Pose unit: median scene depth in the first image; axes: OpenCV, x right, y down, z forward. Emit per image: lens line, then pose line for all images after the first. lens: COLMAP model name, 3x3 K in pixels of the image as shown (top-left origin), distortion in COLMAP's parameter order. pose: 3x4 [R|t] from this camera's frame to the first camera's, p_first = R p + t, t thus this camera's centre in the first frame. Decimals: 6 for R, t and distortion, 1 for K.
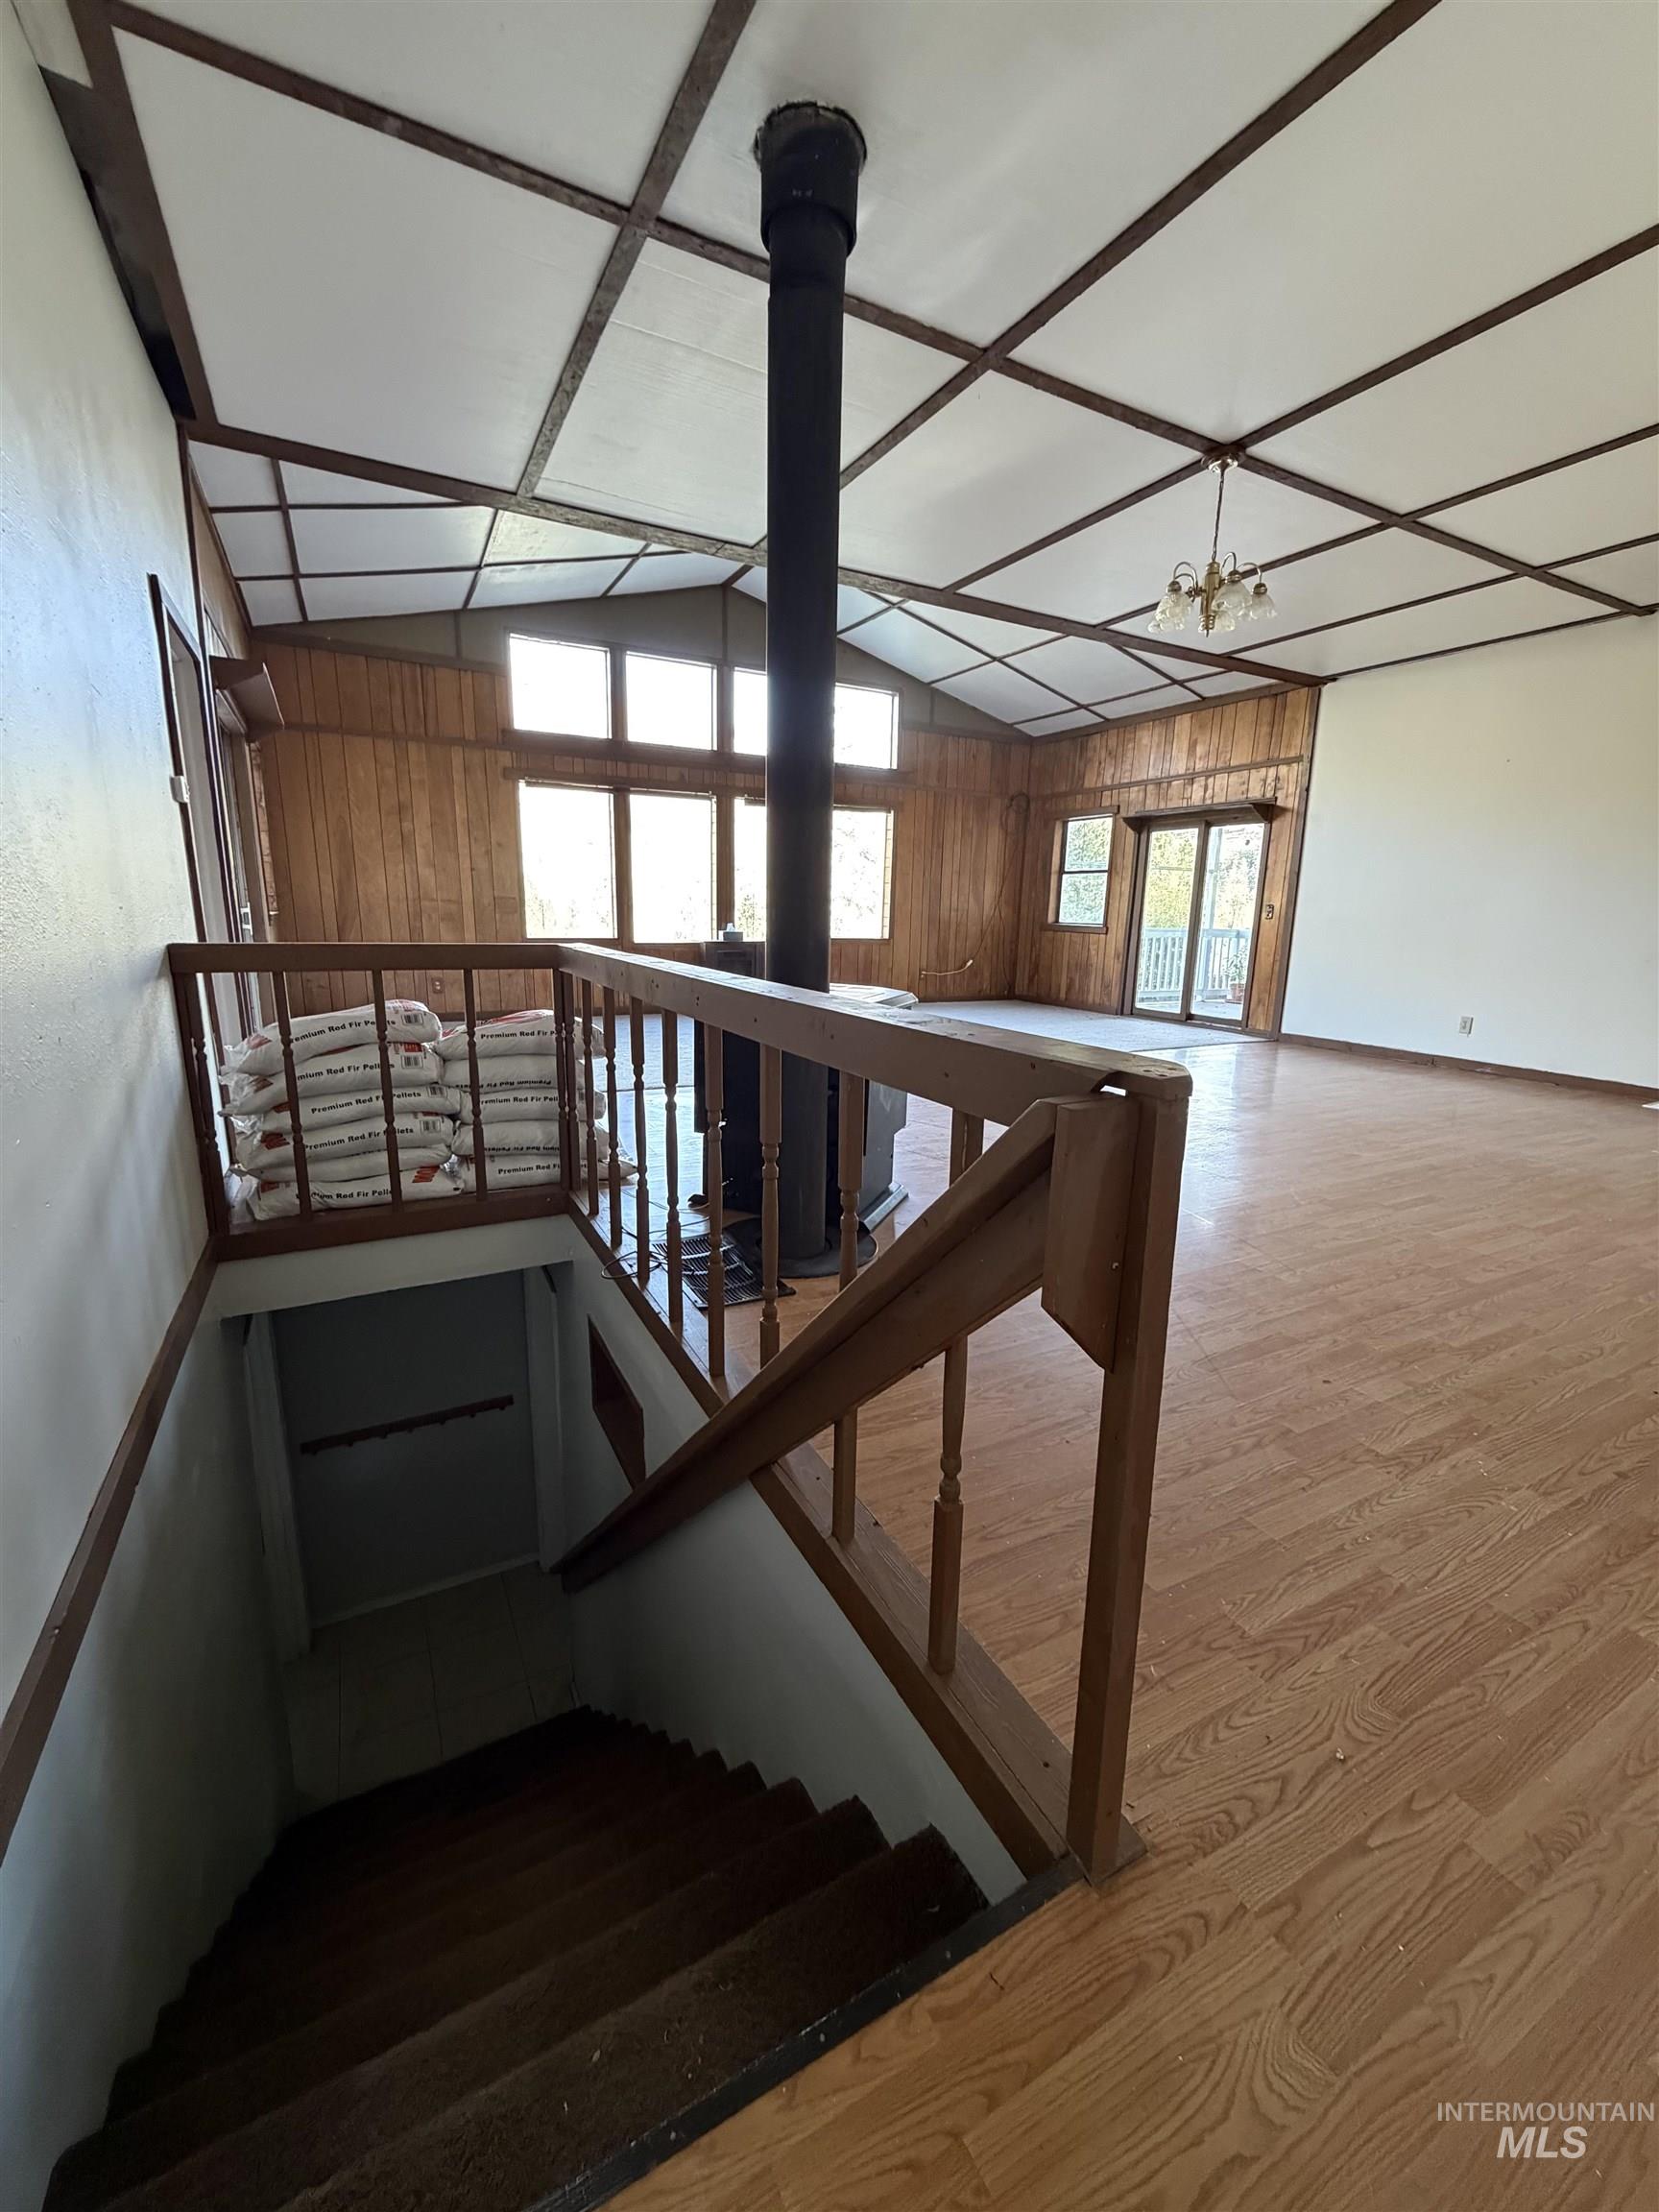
lens RADIAL K [[885.5, 0, 829.5], [0, 885.5, 1106.0], [0, 0, 1]] dist [0.000325, 0.000470]
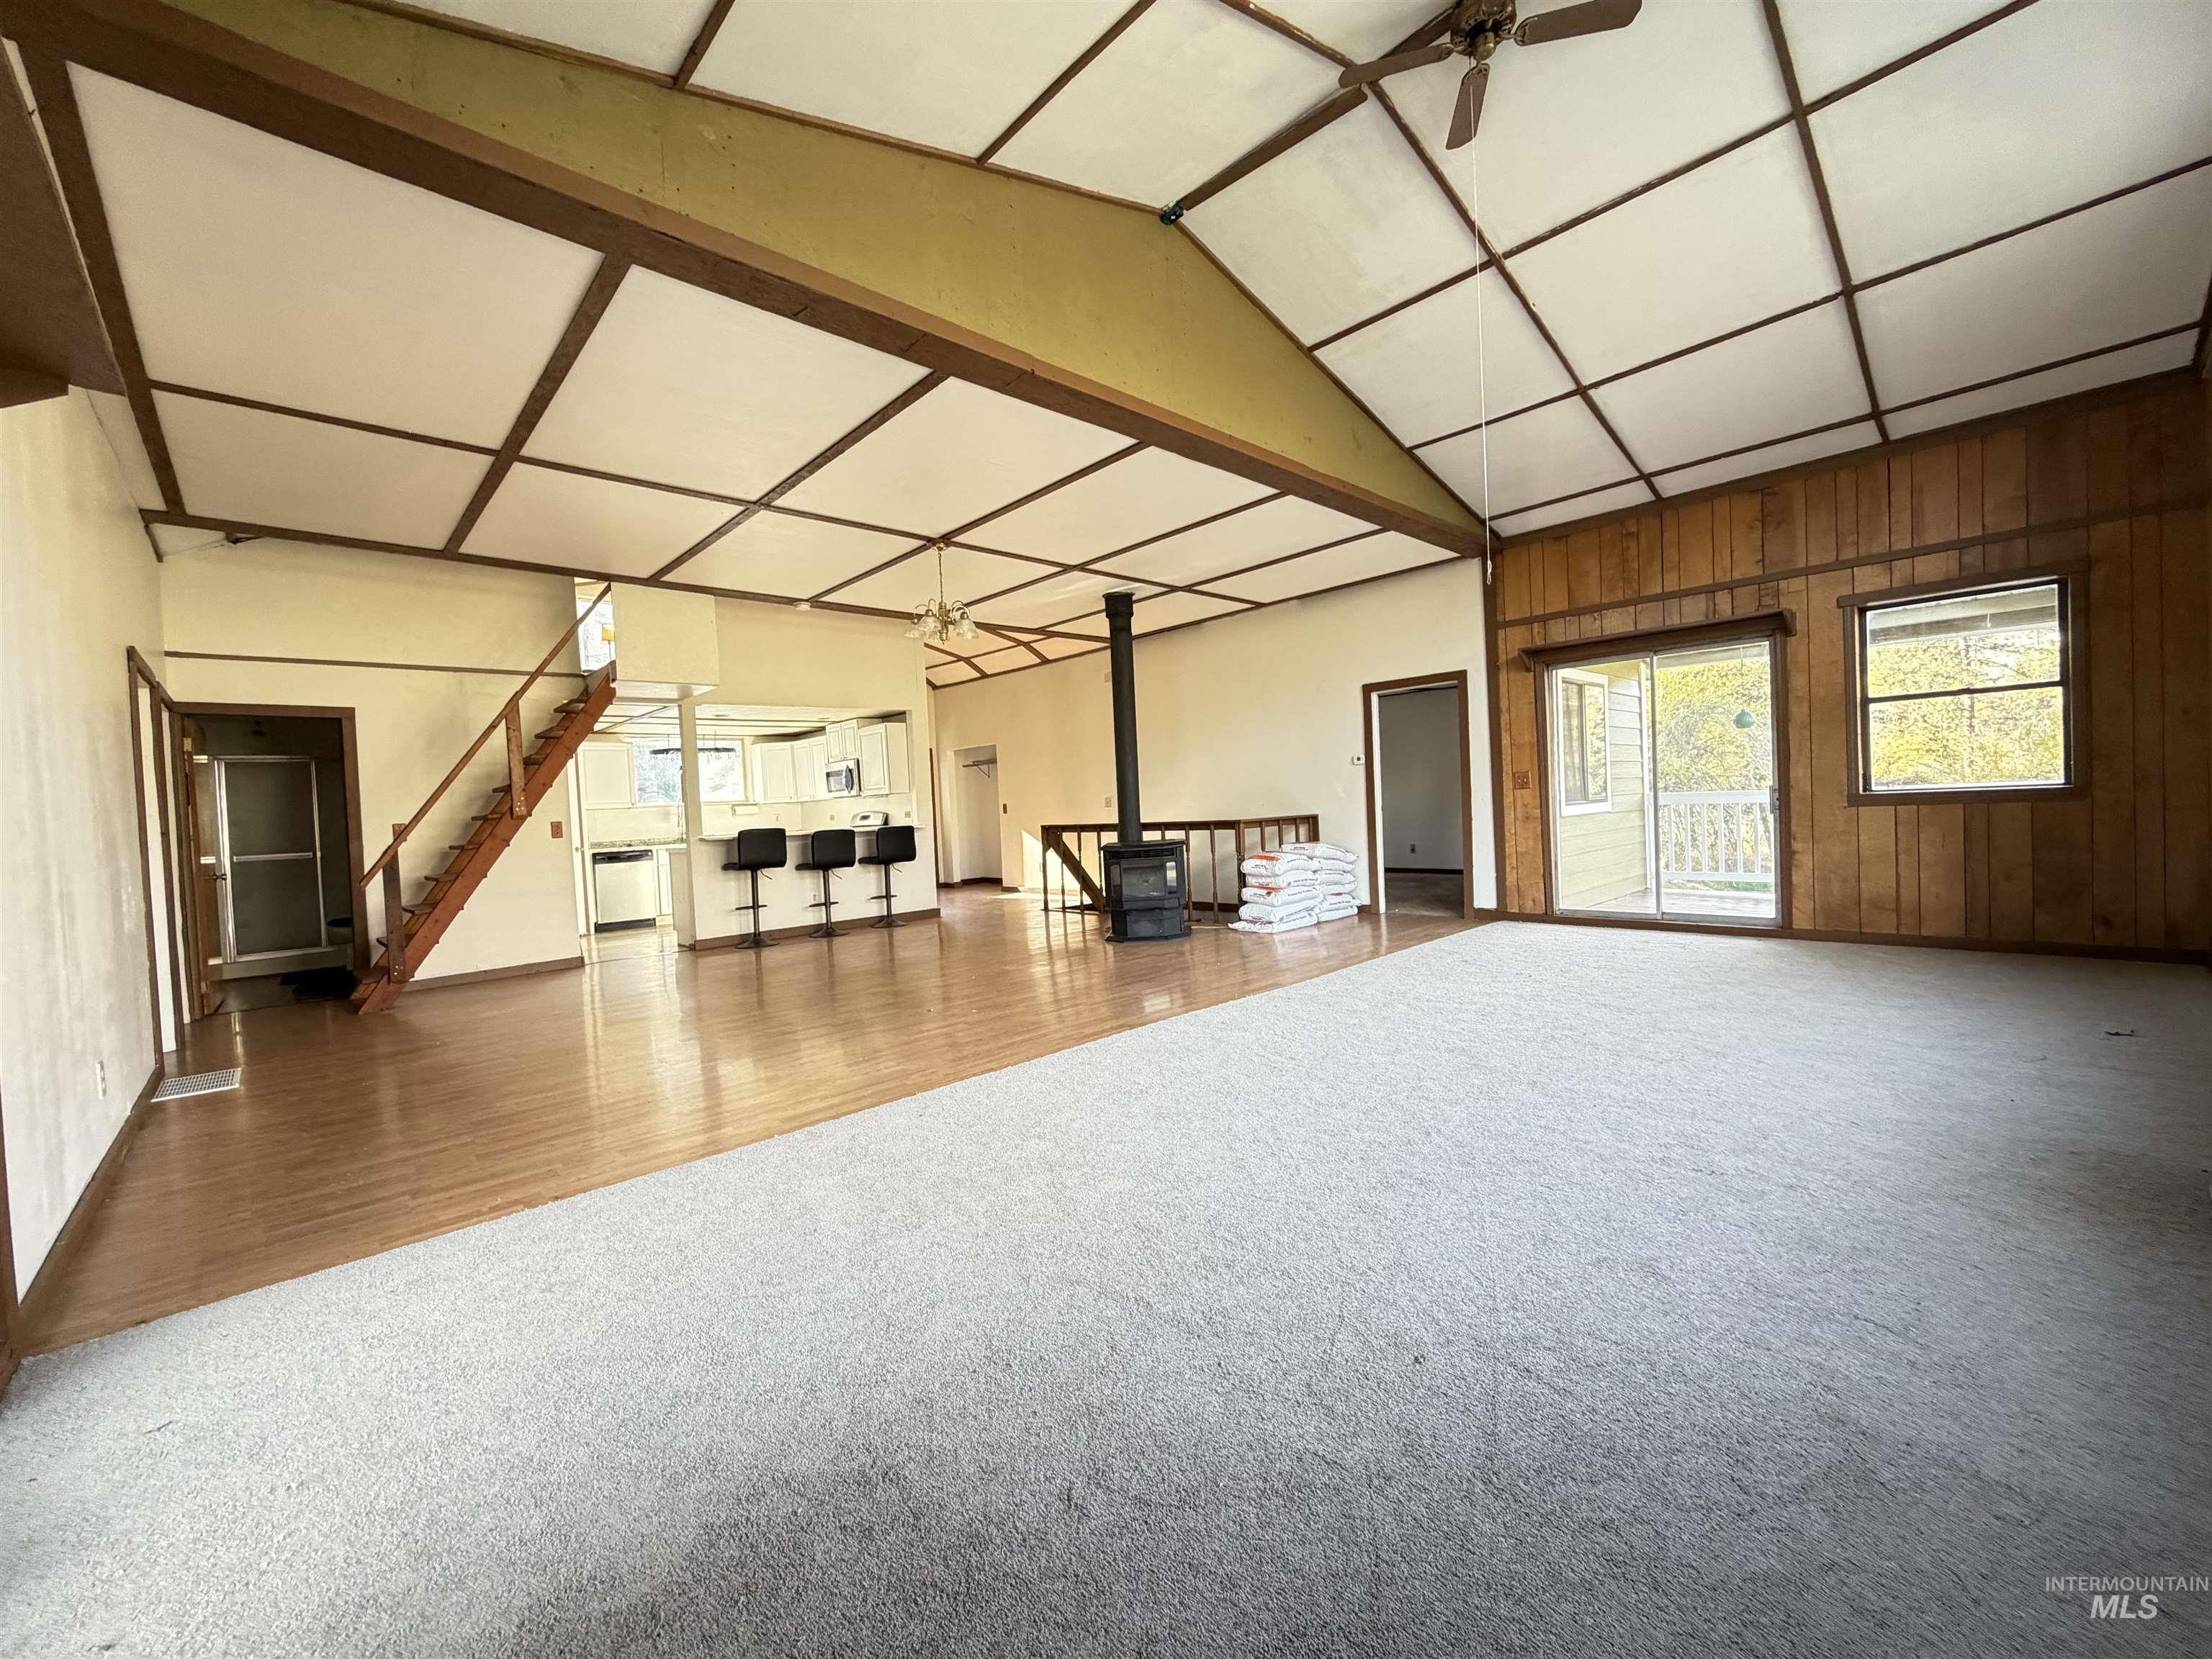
lens RADIAL K [[833.0, 0, 1106.0], [0, 833.0, 829.5], [0, 0, 1]] dist [0.000624, 0.000133]
pose [[0.956301, -0.075592, 0.282442, 0.261765], [0.127708, 0.976973, -0.170924, 0.116348], [-0.263018, 0.199524, 0.943934, -0.483367]]
